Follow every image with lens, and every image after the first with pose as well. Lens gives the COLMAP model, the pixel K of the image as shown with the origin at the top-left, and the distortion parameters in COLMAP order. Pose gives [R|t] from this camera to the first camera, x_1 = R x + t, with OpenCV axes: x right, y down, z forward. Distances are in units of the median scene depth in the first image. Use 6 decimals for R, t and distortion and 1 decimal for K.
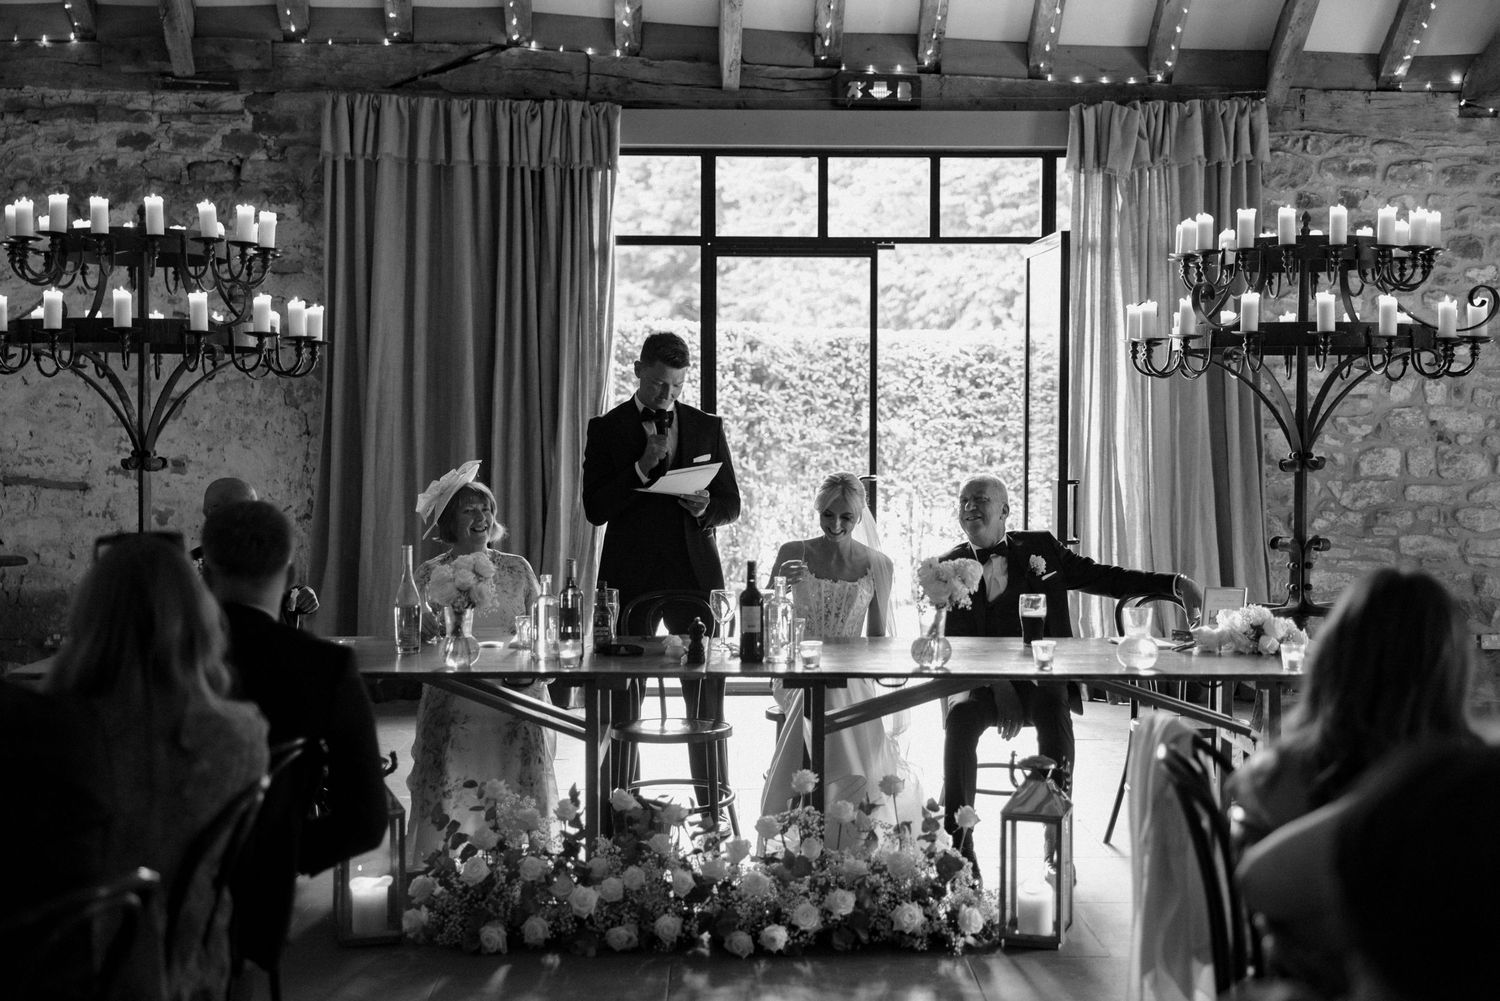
lens RADIAL K [[2285.6, 0, 750.0], [0, 2285.6, 500.5], [0, 0, 1]] dist [-0.014917, -0.062092]
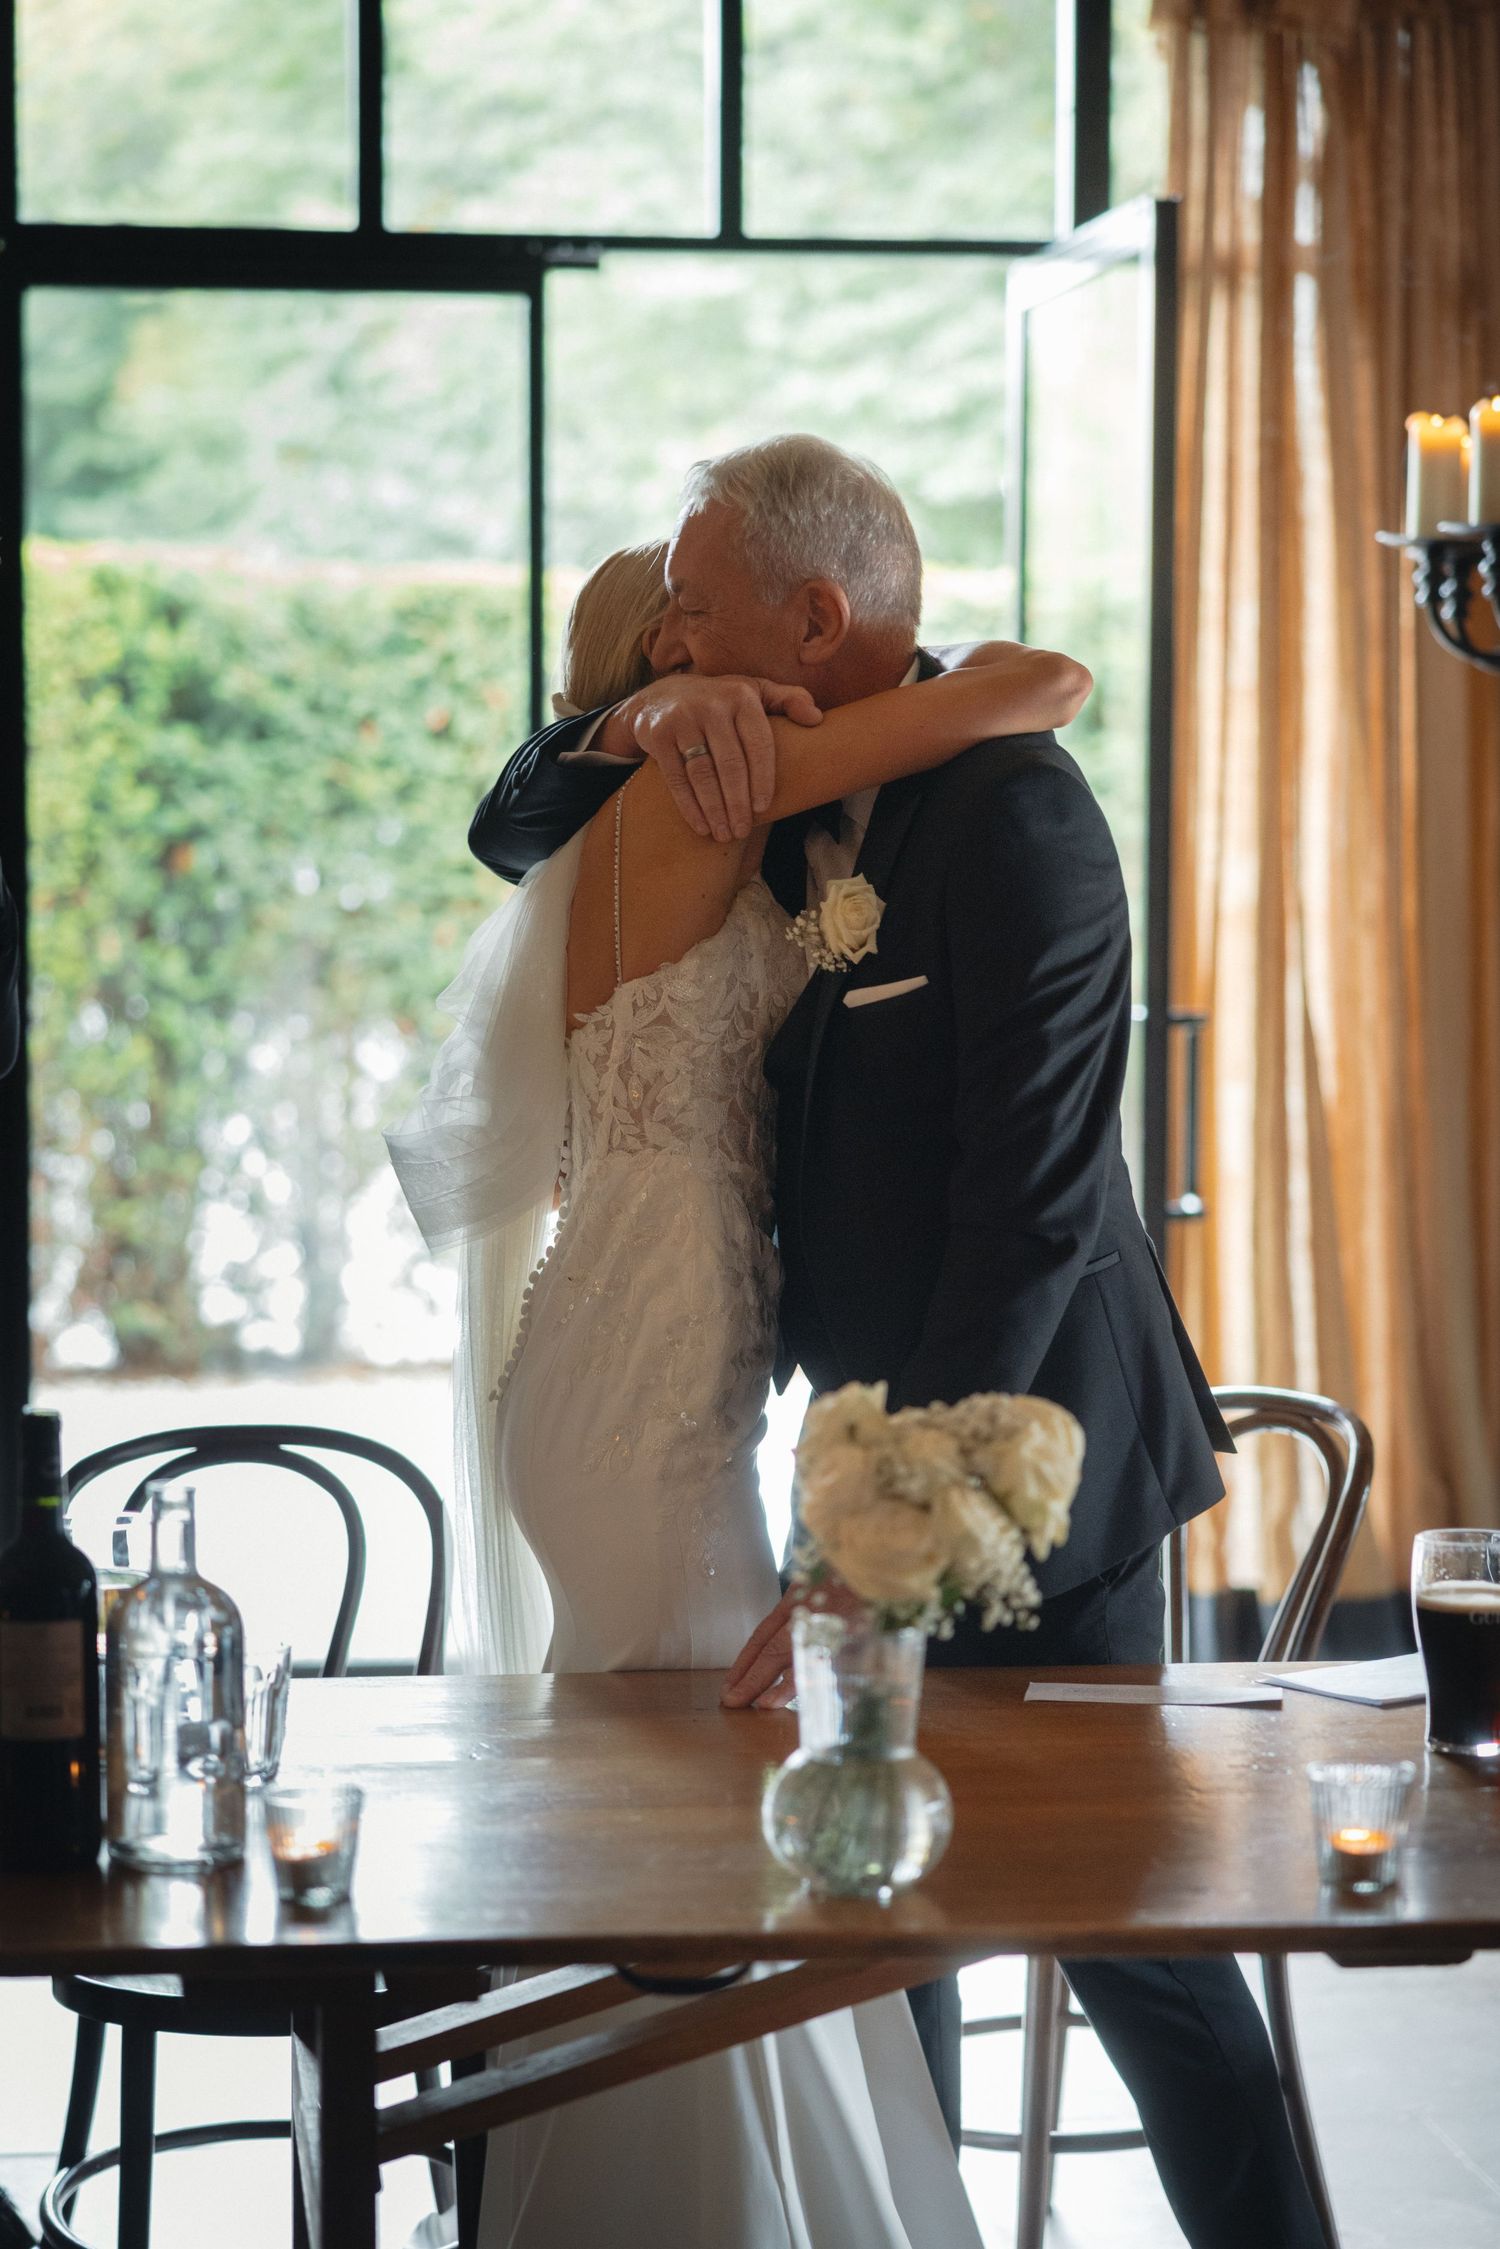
lens RADIAL K [[4507.3, 0, 713.5], [0, 4507.3, 1189.3], [0, 0, 1]] dist [0.010633, -0.124138]
pose [[0.994702, -0.008822, 0.102426, 0.014272], [0.005125, 0.999328, 0.036304, -0.007424], [-0.102677, -0.035587, 0.994078, 0.385115]]
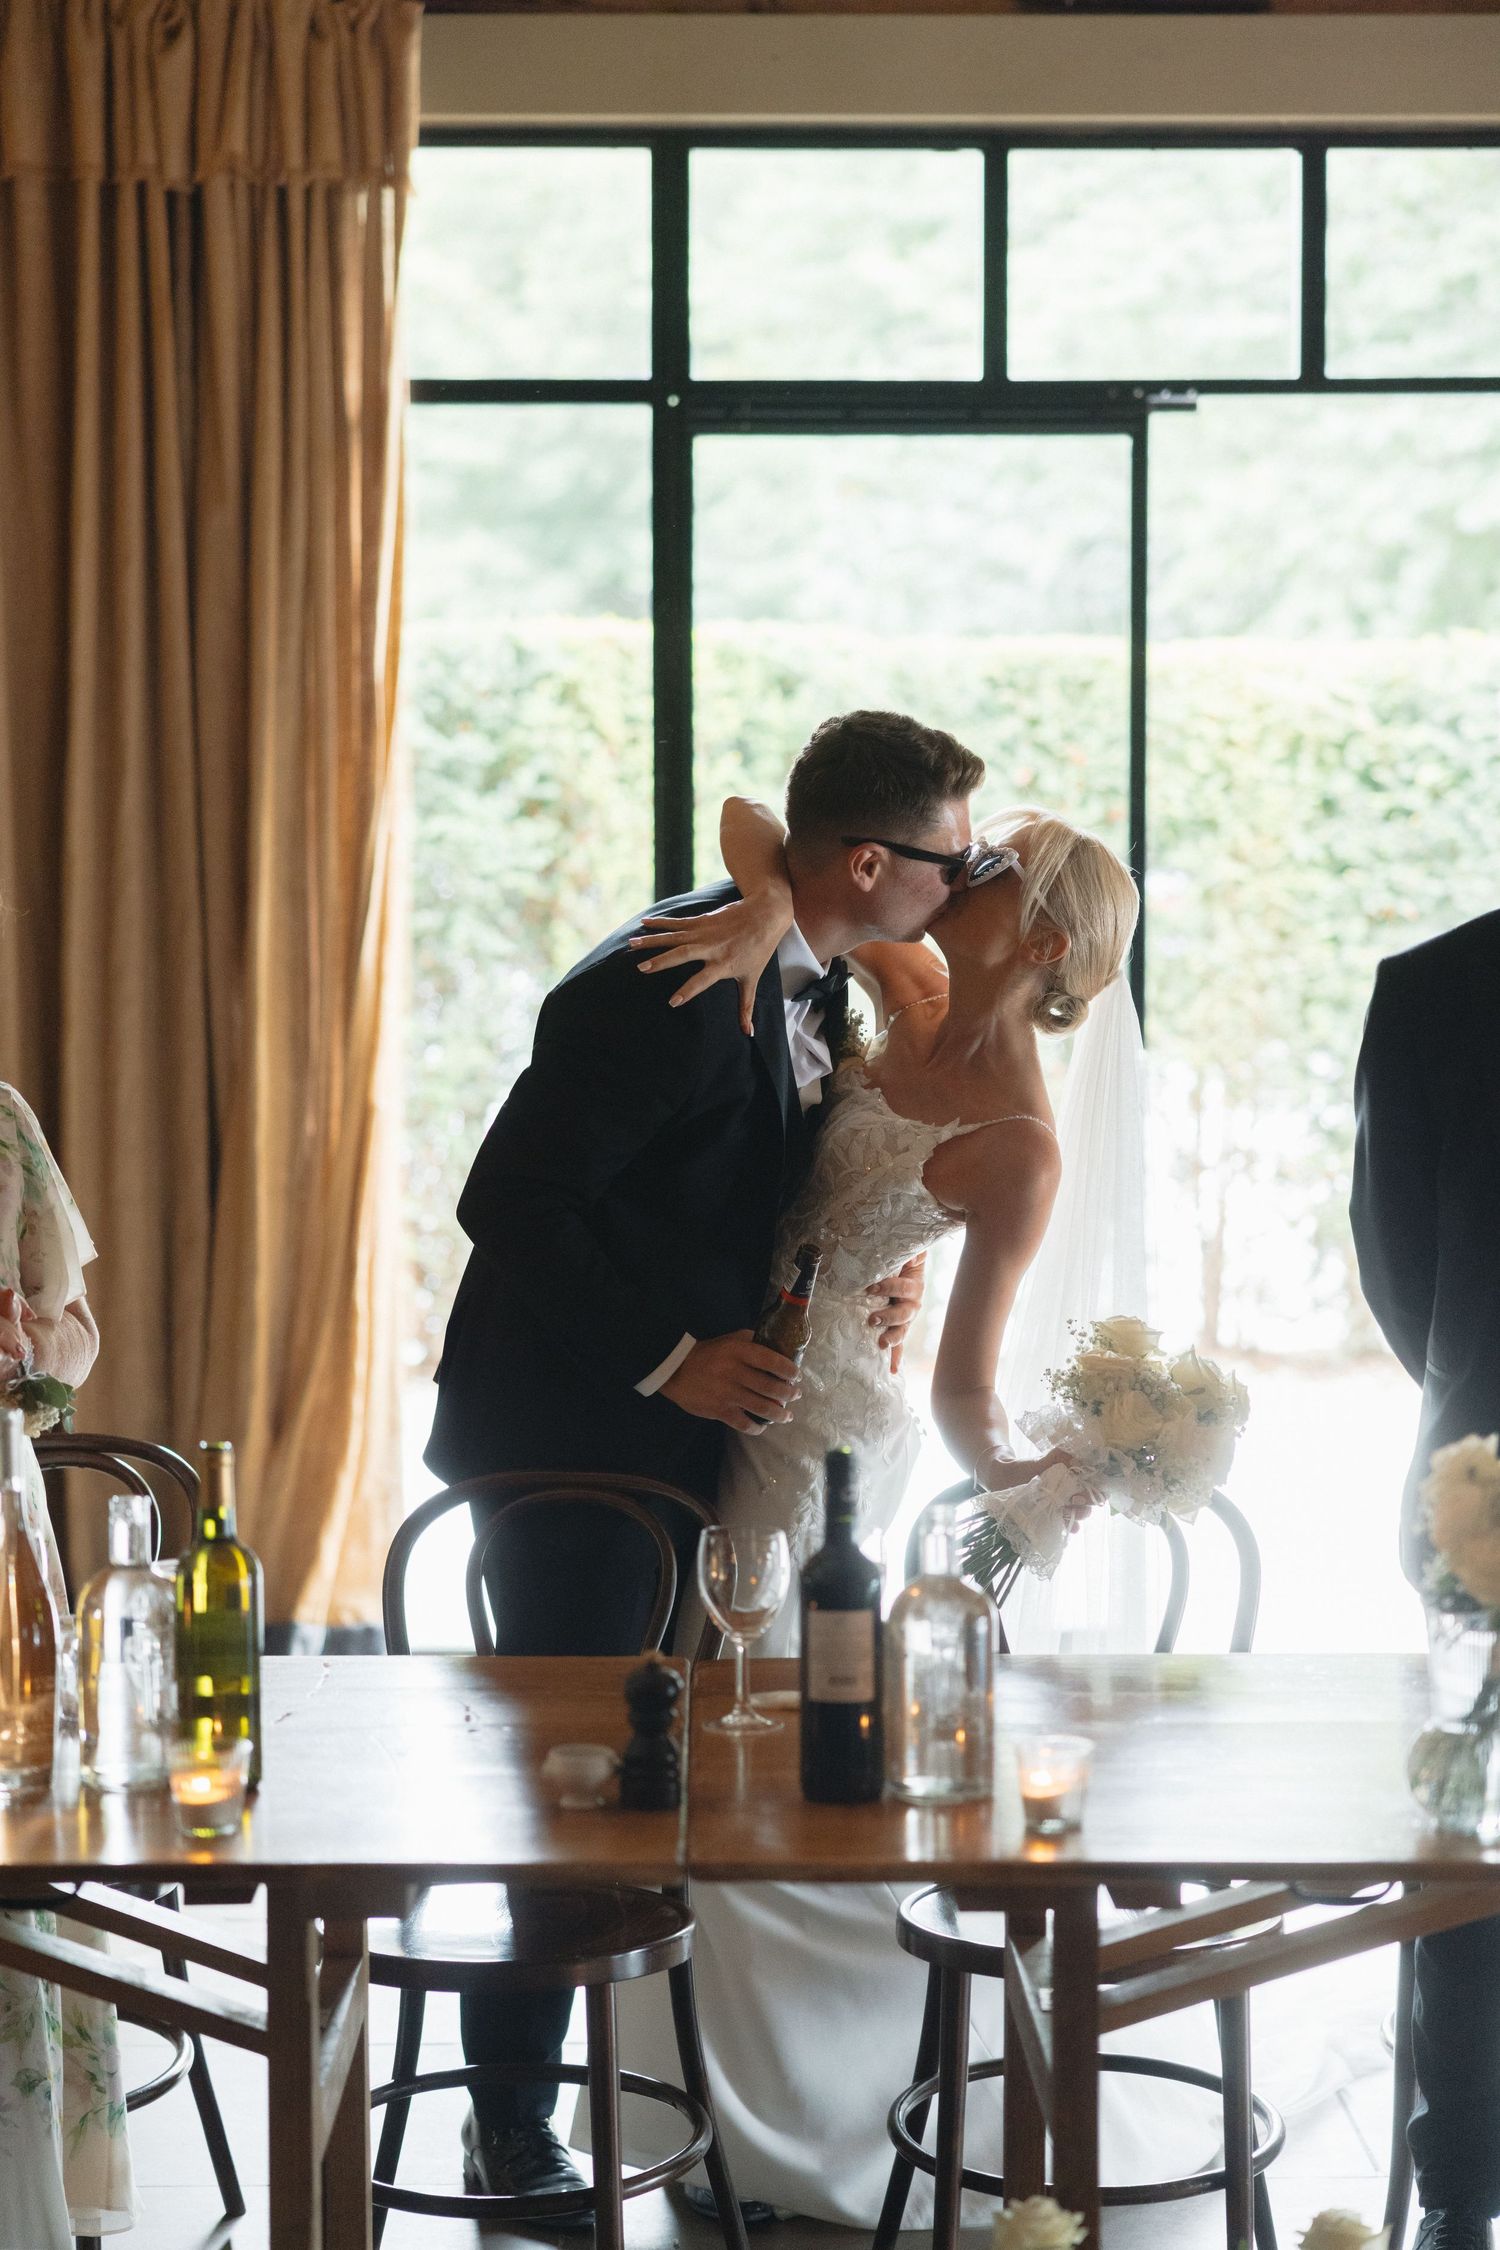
lens RADIAL K [[4509.3, 0, 713.5], [0, 4509.3, 1189.8], [0, 0, 1]] dist [0.010633, -0.124138]
pose [[0.999971, -0.004495, -0.006090, -0.008136], [0.004770, 0.998928, 0.046045, -0.022479], [0.005877, -0.046073, 0.998921, 0.297948]]
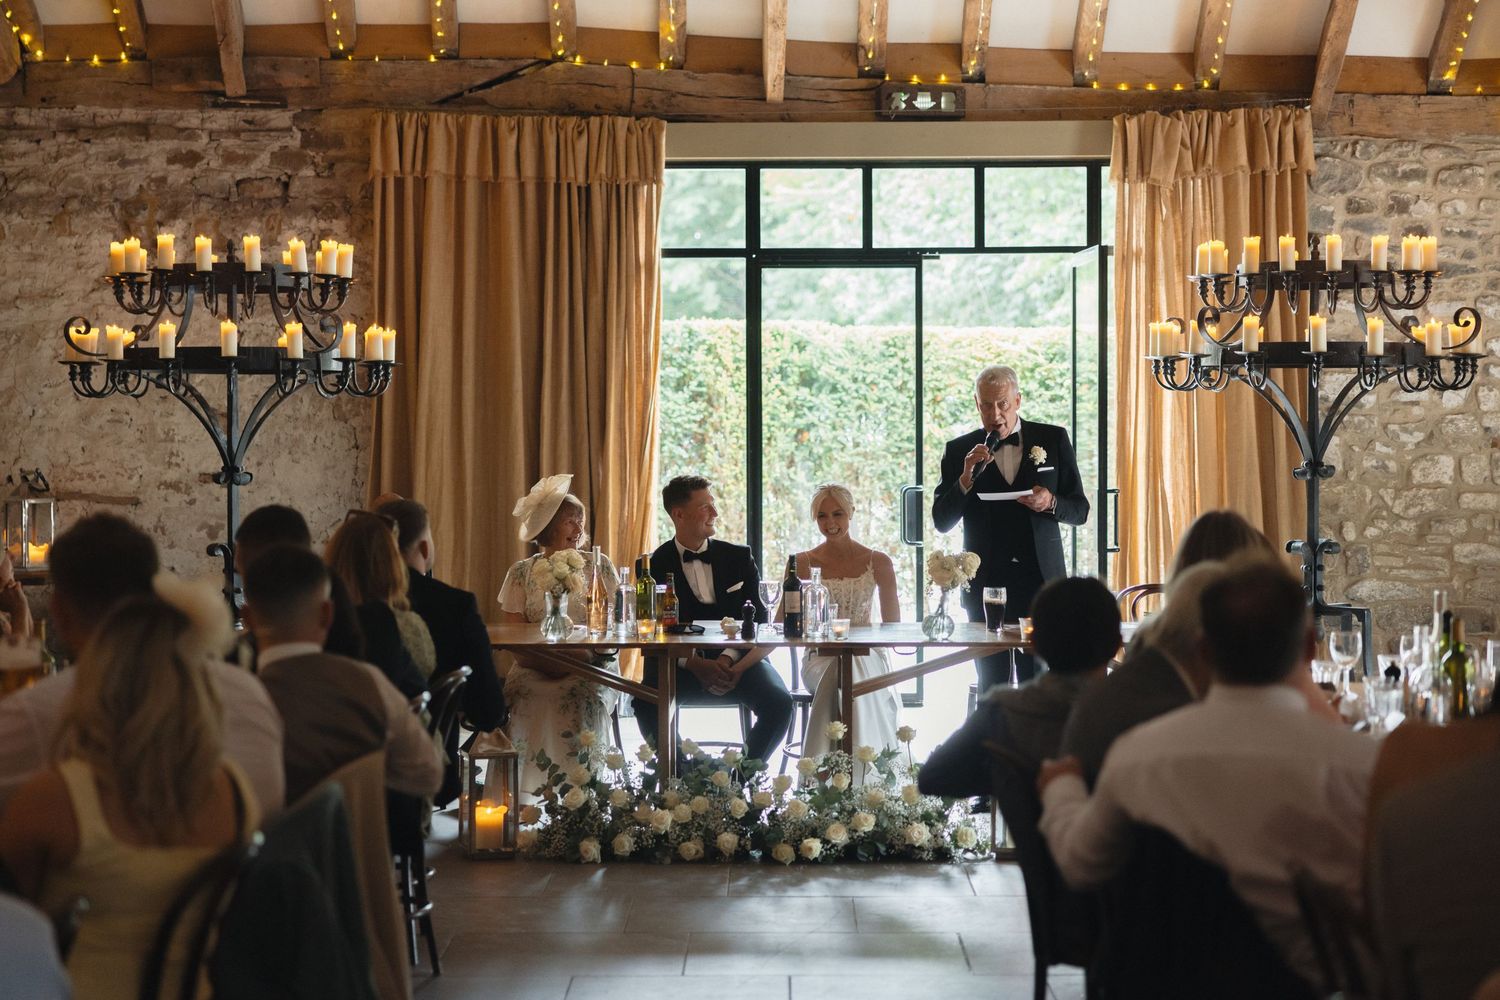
lens RADIAL K [[4507.8, 0, 750.0], [0, 4507.8, 500.0], [0, 0, 1]] dist [0.003711, 1.264449]
pose [[0.999849, -0.005727, -0.016388, 0.012131], [0.005567, 0.999936, -0.009804, 0.014187], [0.016443, 0.009711, 0.999818, -0.977146]]
